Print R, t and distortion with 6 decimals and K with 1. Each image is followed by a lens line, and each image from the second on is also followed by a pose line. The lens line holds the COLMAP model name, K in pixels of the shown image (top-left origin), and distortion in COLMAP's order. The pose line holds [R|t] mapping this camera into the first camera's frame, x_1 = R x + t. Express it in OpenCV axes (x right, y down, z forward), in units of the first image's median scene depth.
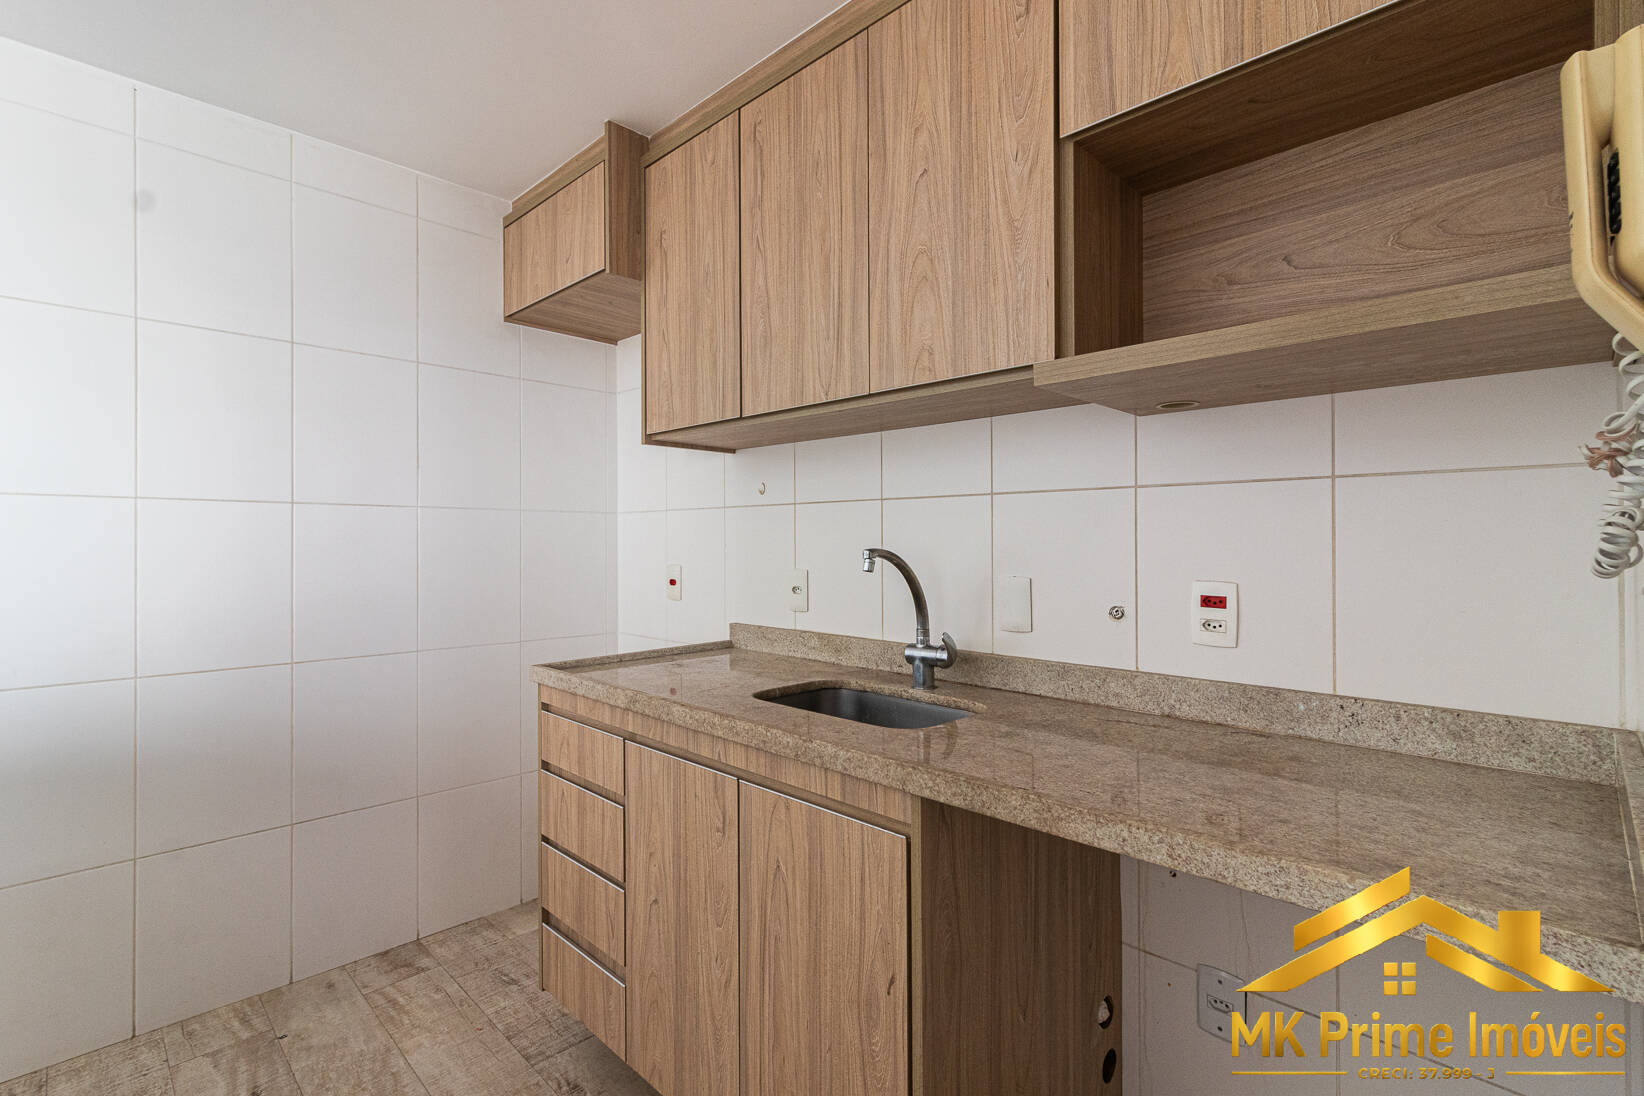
lens RADIAL K [[761.5, 0, 822.2], [0, 761.5, 539.4], [0, 0, 1]] dist [0.006429, 0.000159]
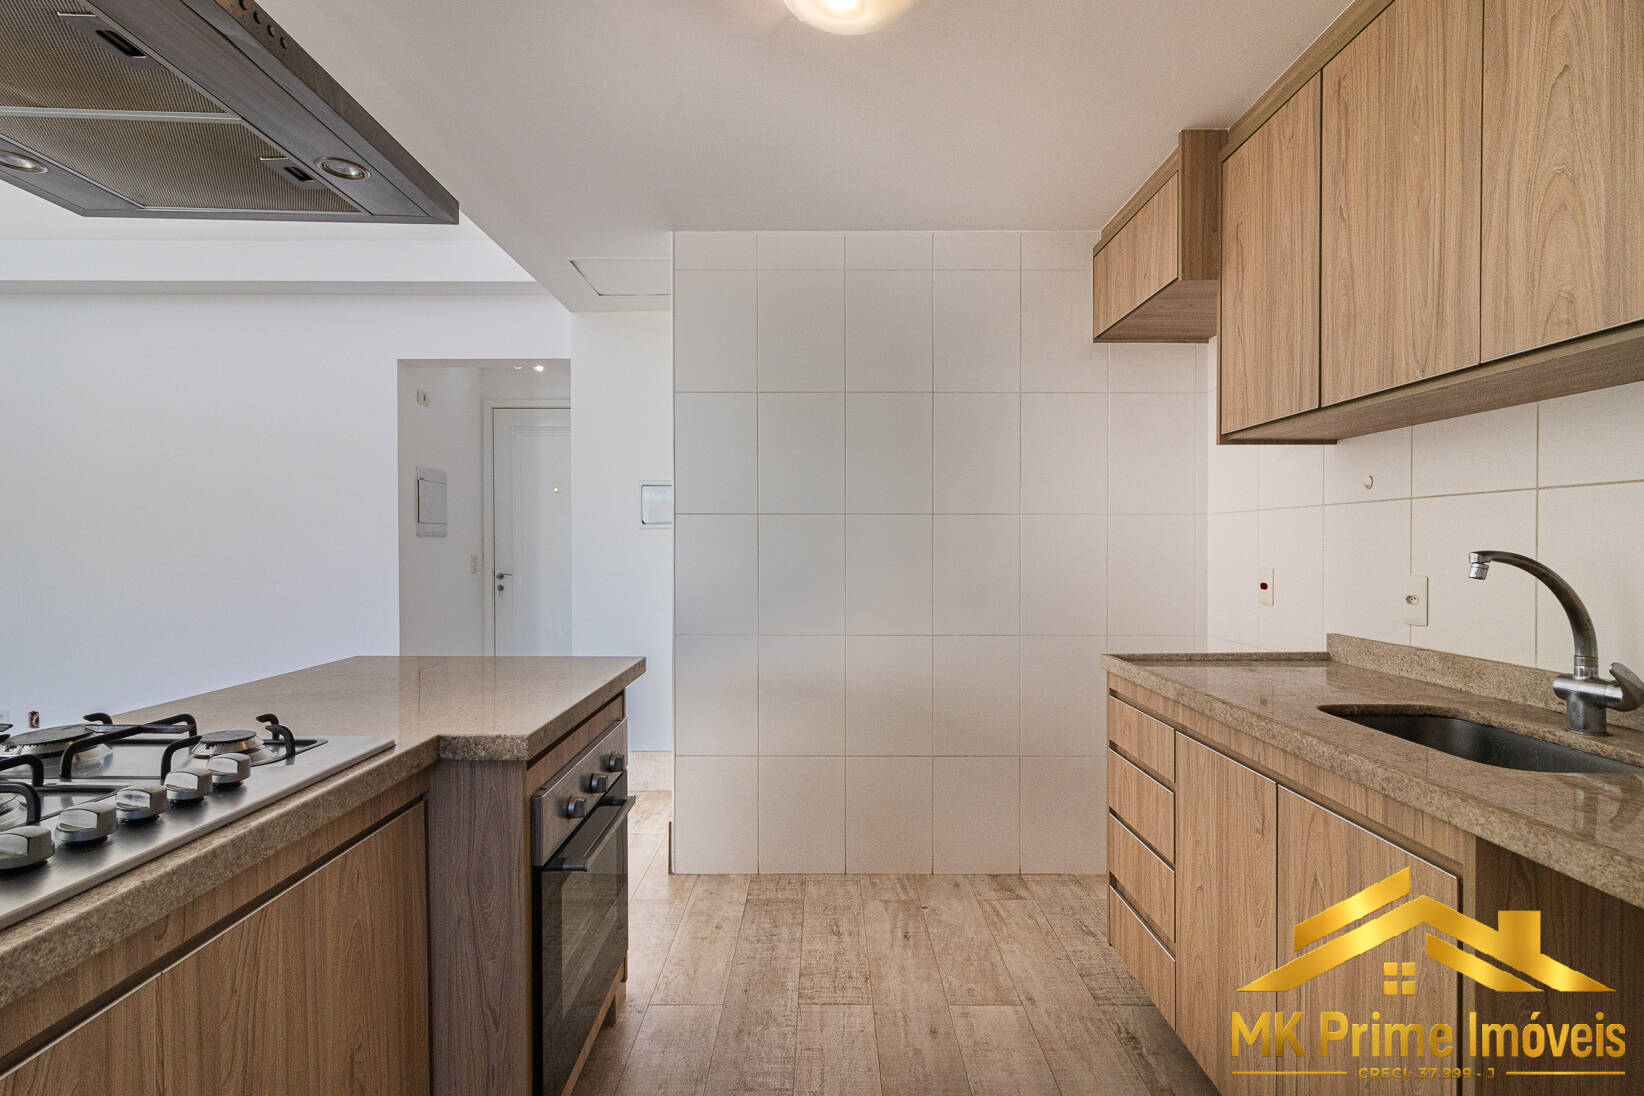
lens RADIAL K [[766.4, 0, 820.6], [0, 766.4, 556.0], [0, 0, 1]] dist [0.004594, 0.000434]
pose [[0.704585, 0.010180, -0.709547, 0.138944], [0.003114, 0.999843, 0.017438, 0.000737], [0.709613, -0.014496, 0.704442, -0.090492]]
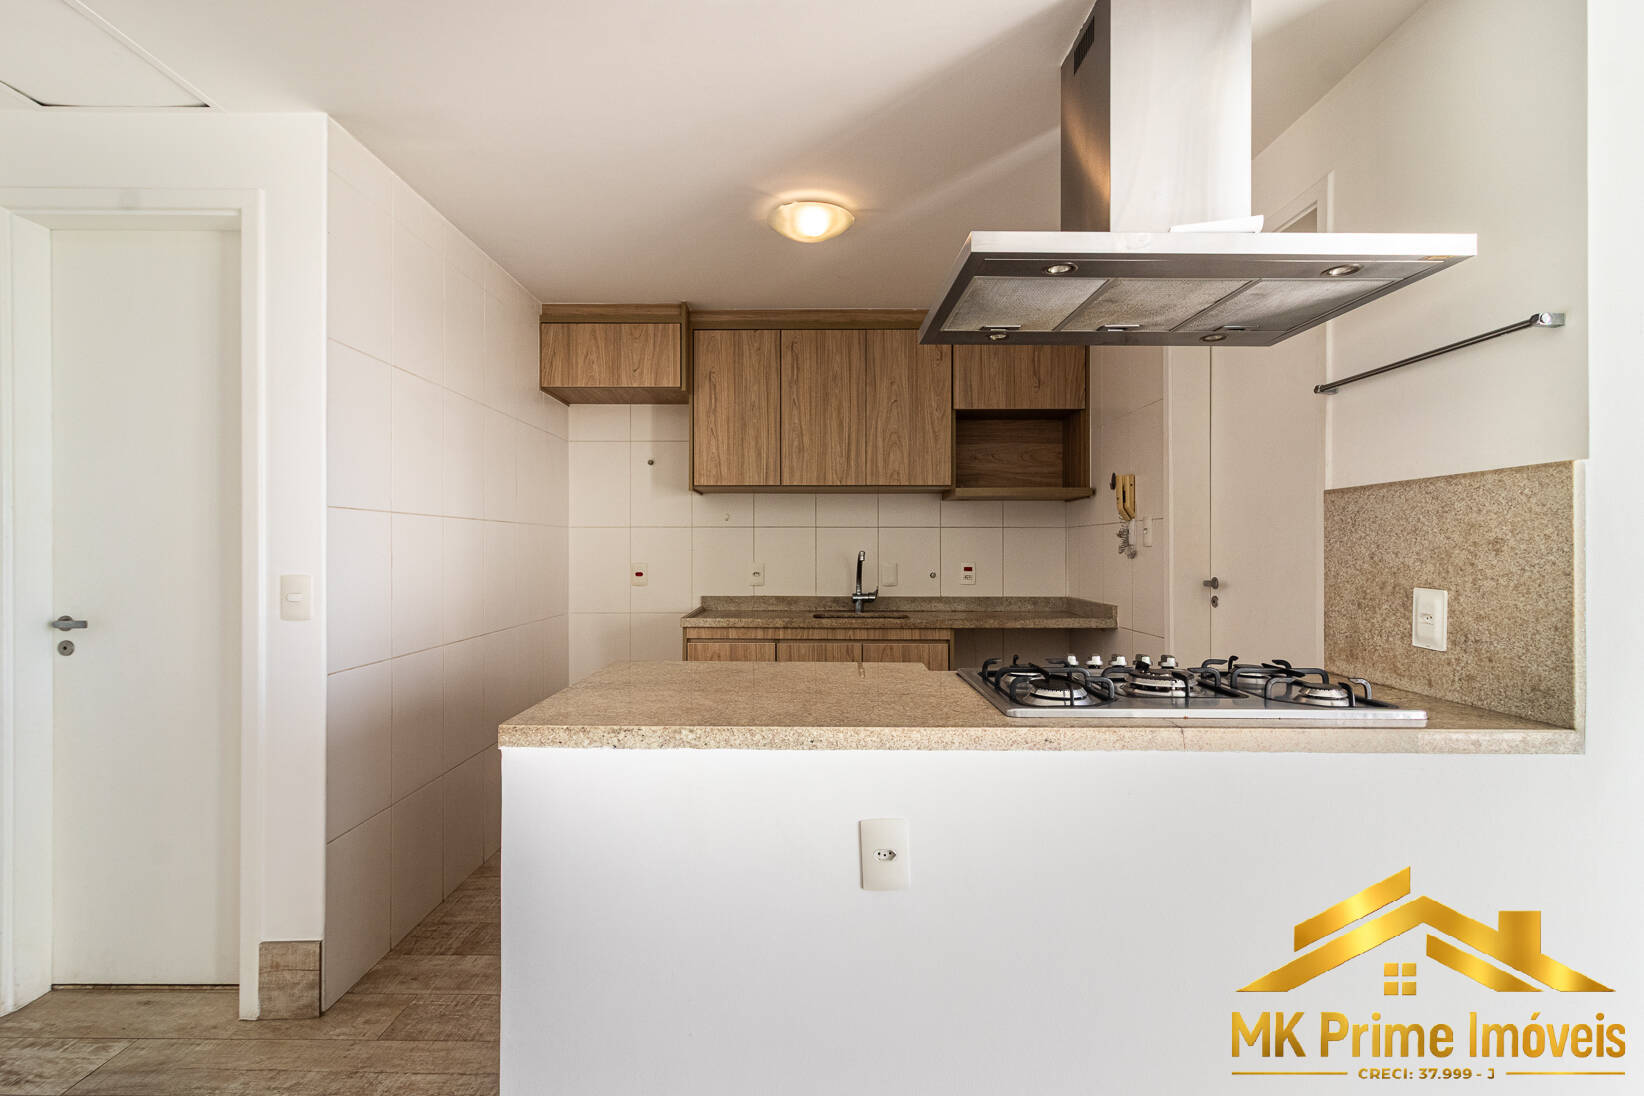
lens RADIAL K [[766.4, 0, 820.6], [0, 766.4, 556.0], [0, 0, 1]] dist [0.004594, 0.000434]
pose [[0.714834, -0.005408, 0.699273, -1.545248], [-0.002863, 0.999939, 0.010660, 0.003266], [-0.699288, -0.009622, 0.714775, -0.544516]]
